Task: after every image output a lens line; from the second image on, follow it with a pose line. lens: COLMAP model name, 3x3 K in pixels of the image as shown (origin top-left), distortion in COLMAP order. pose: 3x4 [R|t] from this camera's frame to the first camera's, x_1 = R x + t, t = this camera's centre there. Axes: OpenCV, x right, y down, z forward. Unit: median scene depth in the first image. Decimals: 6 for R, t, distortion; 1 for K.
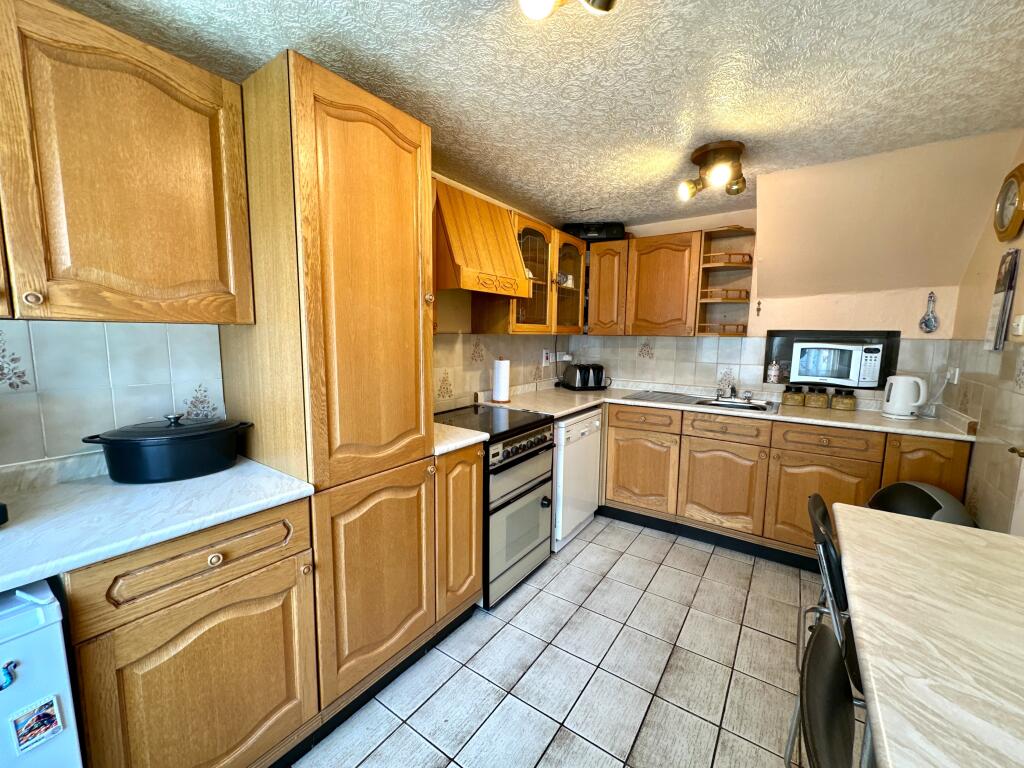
lens RADIAL K [[410.2, 0, 512.0], [0, 410.2, 384.0], [0, 0, 1]] dist [0.000346, 0.000153]
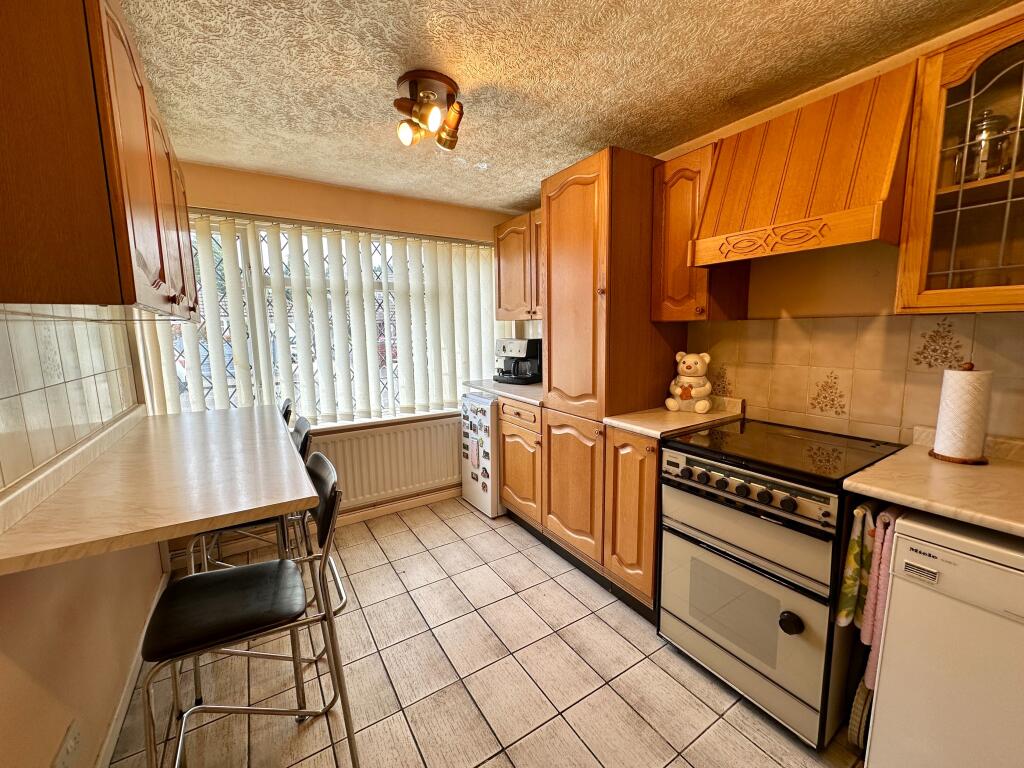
lens RADIAL K [[410.2, 0, 512.0], [0, 410.2, 384.0], [0, 0, 1]] dist [0.000346, 0.000153]
pose [[-0.380773, 0.120830, -0.916740, 0.819376], [-0.103230, 0.979673, 0.172002, -0.094777], [0.918888, 0.160129, -0.360559, 0.965870]]
